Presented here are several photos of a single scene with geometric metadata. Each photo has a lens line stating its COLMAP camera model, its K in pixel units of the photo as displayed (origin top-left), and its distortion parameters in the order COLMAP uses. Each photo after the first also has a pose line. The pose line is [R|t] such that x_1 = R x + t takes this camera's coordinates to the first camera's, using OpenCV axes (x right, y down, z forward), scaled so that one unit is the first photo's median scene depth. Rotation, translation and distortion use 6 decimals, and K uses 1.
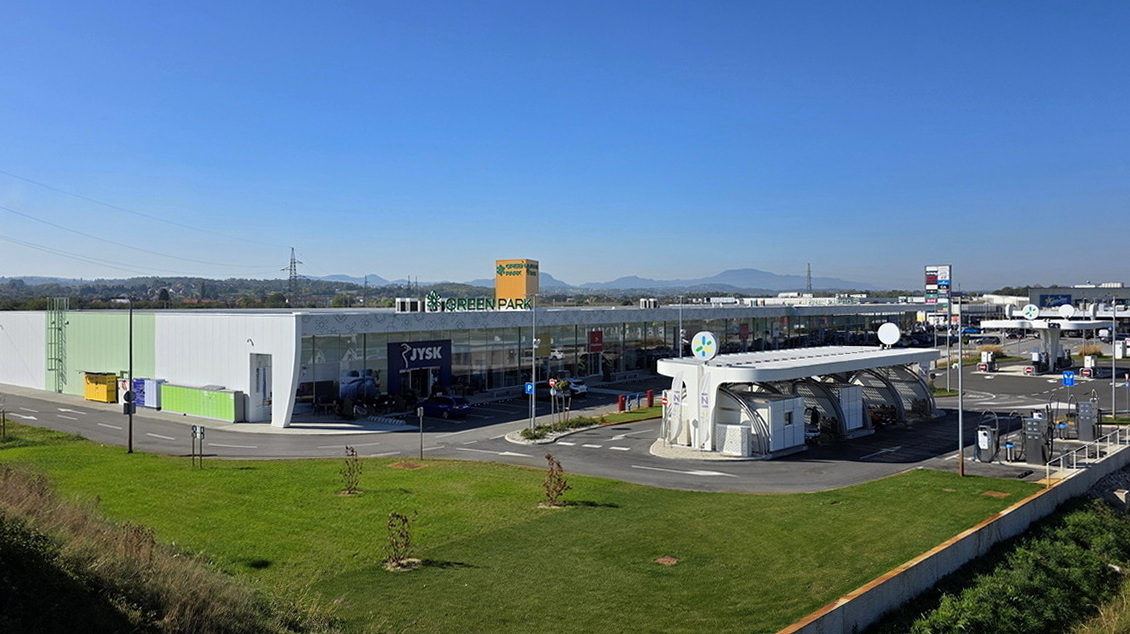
lens RADIAL K [[785.4, 0, 566.4], [0, 785.4, 306.7], [0, 0, 1]] dist [0.099300, -0.108755]
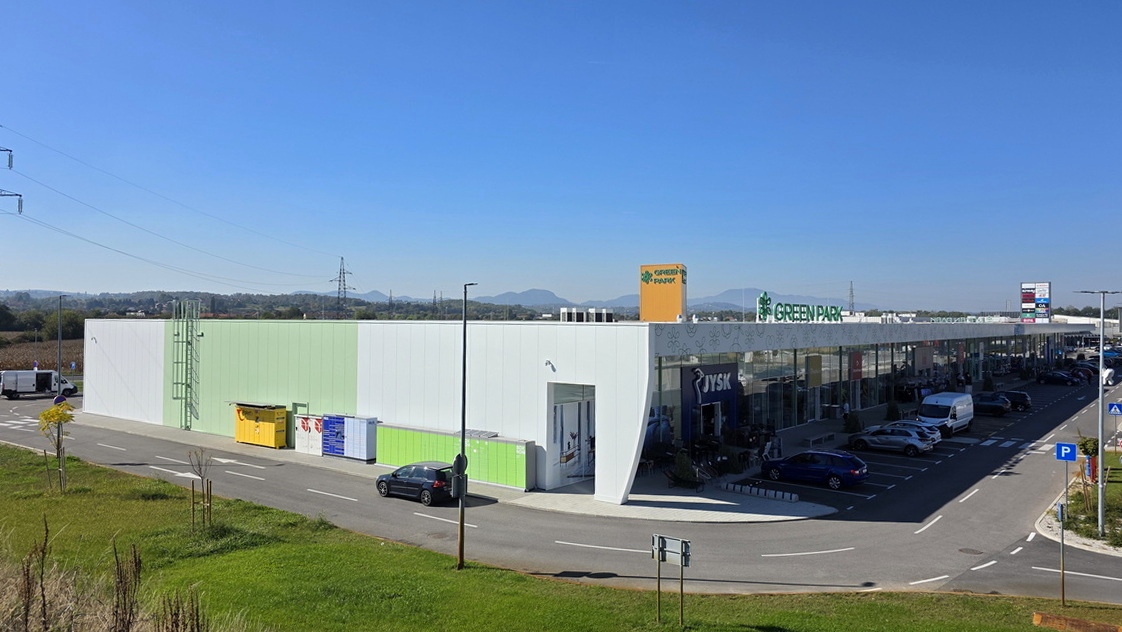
lens RADIAL K [[779.8, 0, 562.3], [0, 779.8, 305.8], [0, 0, 1]] dist [0.099300, -0.108755]
pose [[0.999965, 0.008335, 0.001032, -0.305876], [-0.008308, 0.999672, -0.024225, 0.008735], [-0.001233, 0.024216, 0.999706, 0.287242]]
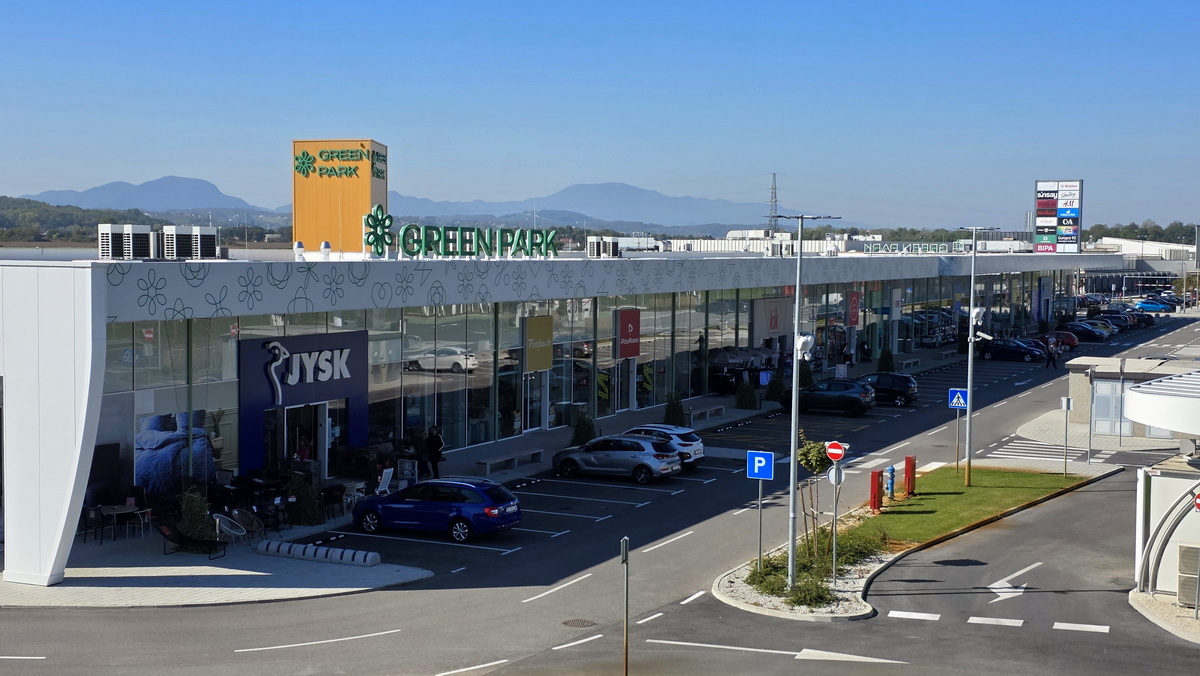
lens RADIAL K [[1561.4, 0, 600.0], [0, 1561.4, 338.0], [0, 0, 1]] dist [0.219291, -0.746426]
pose [[0.974774, -0.000692, 0.223193, -0.208111], [-0.011200, 0.998584, 0.052011, 0.003272], [-0.222913, -0.053198, 0.973386, 0.205333]]
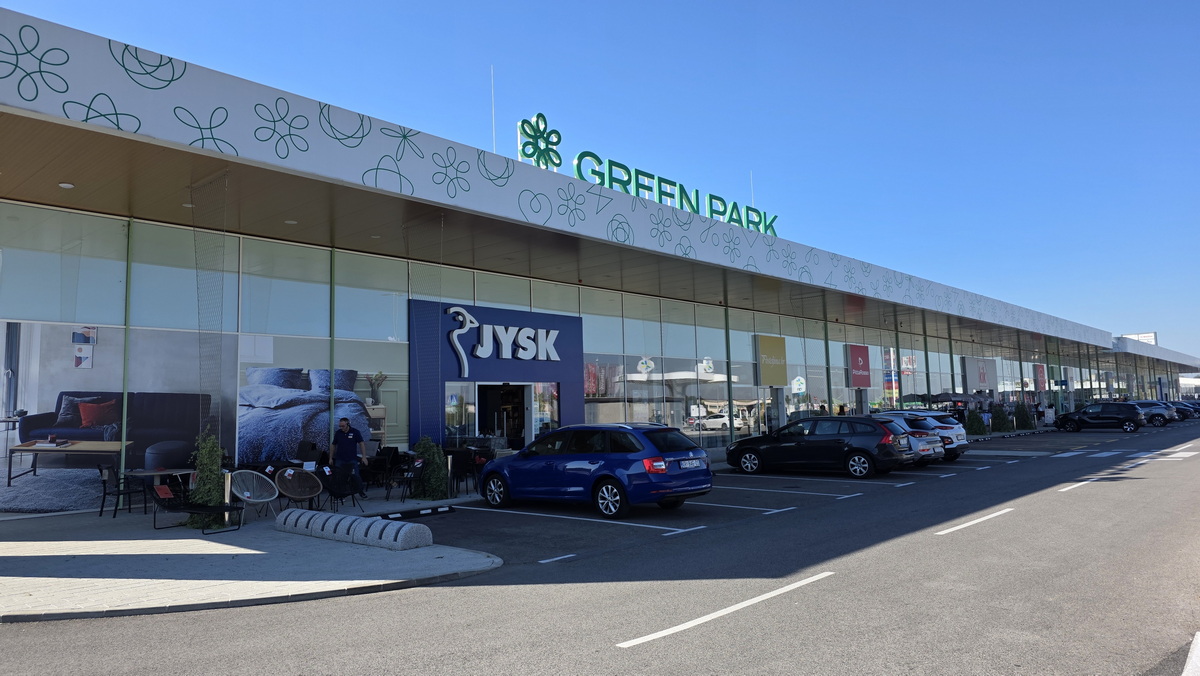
lens RADIAL K [[770.7, 0, 606.8], [0, 770.7, 333.9], [0, 0, 1]] dist [0.086376, -0.081540]
pose [[0.997906, -0.031987, -0.056218, -0.112799], [0.025528, 0.993371, -0.112083, 0.092743], [0.059431, 0.110414, 0.992107, 0.621837]]
